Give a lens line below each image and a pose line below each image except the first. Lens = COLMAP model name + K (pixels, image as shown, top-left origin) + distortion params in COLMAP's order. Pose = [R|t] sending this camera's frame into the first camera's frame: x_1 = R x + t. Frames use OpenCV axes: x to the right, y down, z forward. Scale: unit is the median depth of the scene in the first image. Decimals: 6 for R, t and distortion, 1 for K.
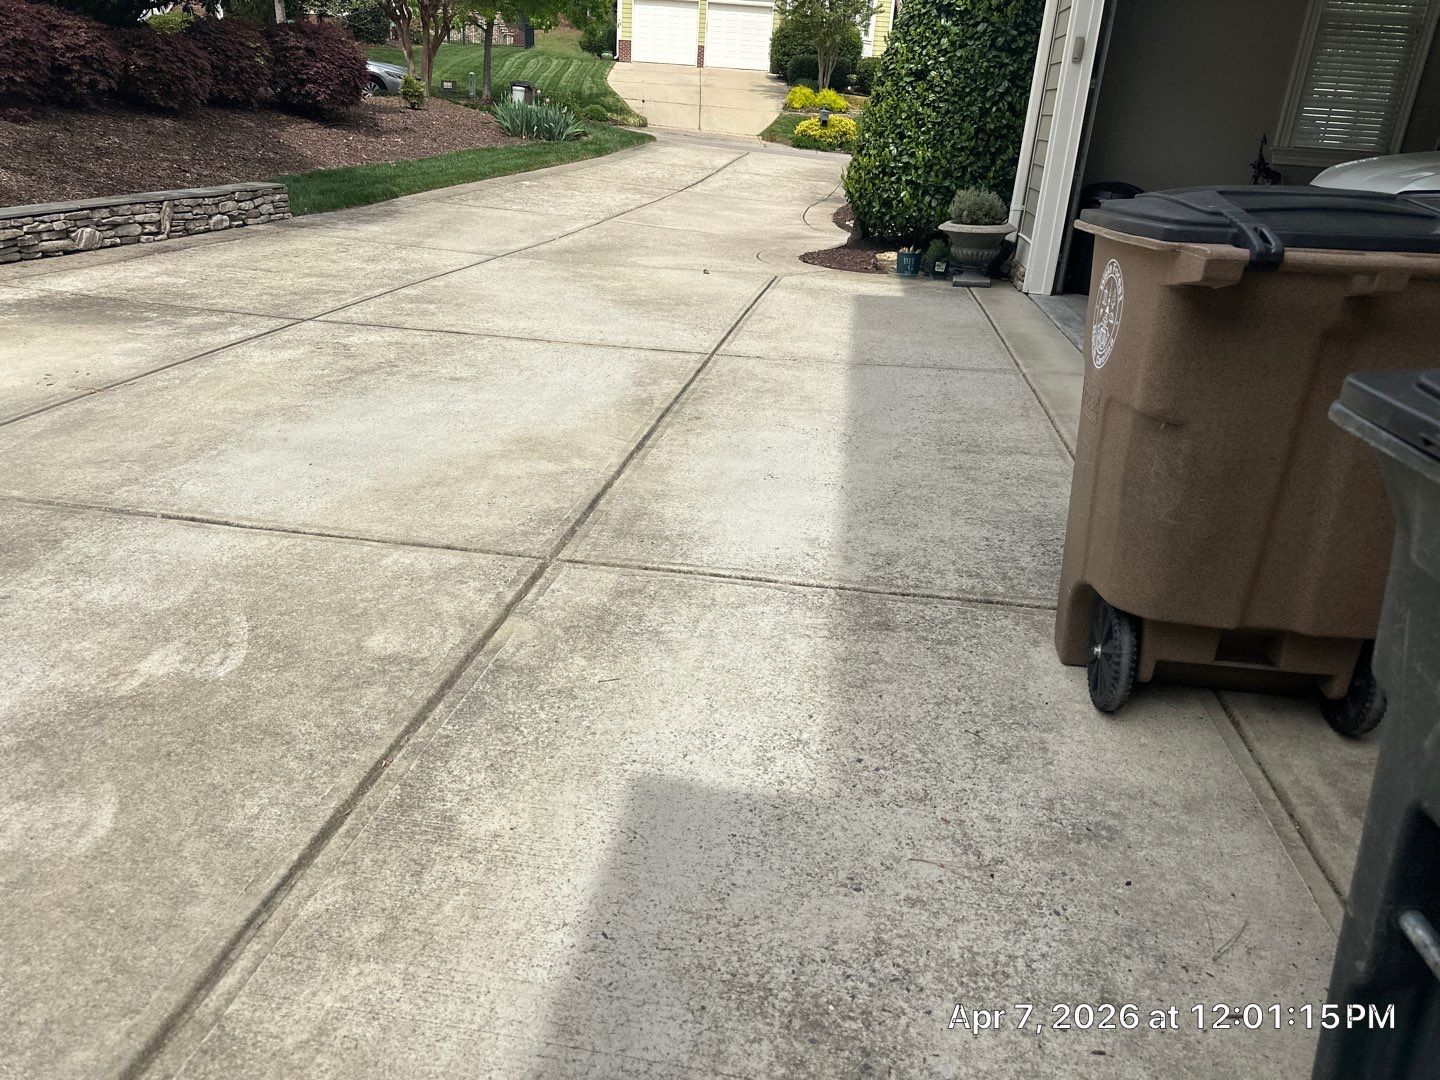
lens RADIAL K [[1058.9, 0, 720.0], [0, 1058.9, 540.0], [0, 0, 1]] dist [0.065291, -0.070988]
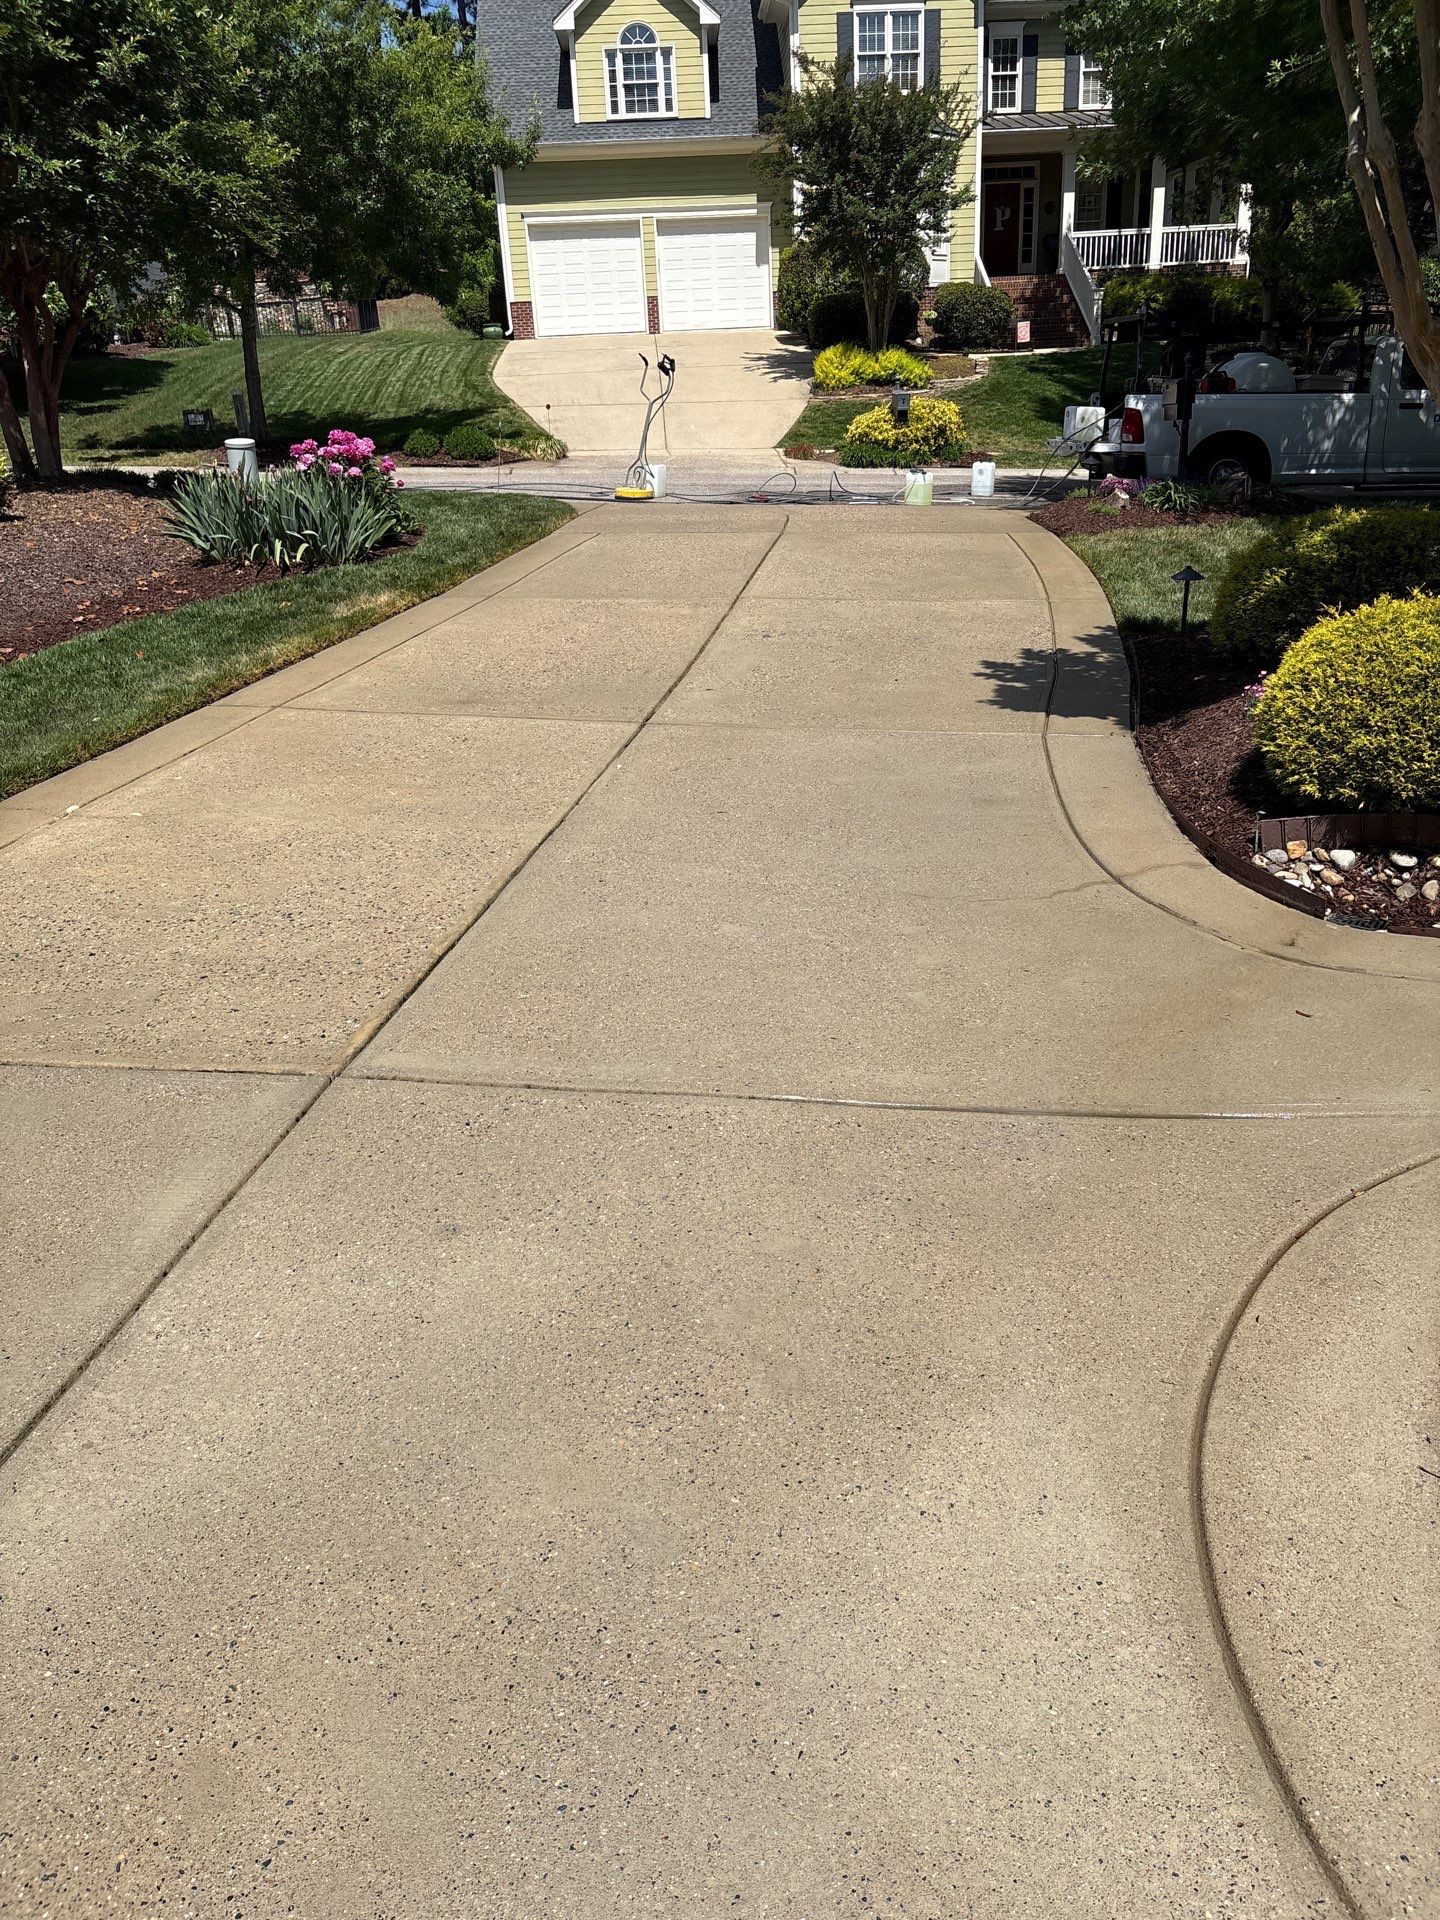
lens RADIAL K [[1411.8, 0, 724.2], [0, 1411.8, 923.5], [0, 0, 1]] dist [0.065291, -0.070988]
pose [[0.994109, -0.107892, -0.010357, -0.008176], [0.107735, 0.994071, -0.014673, -0.120506], [0.011878, 0.013470, 0.999839, 0.257869]]
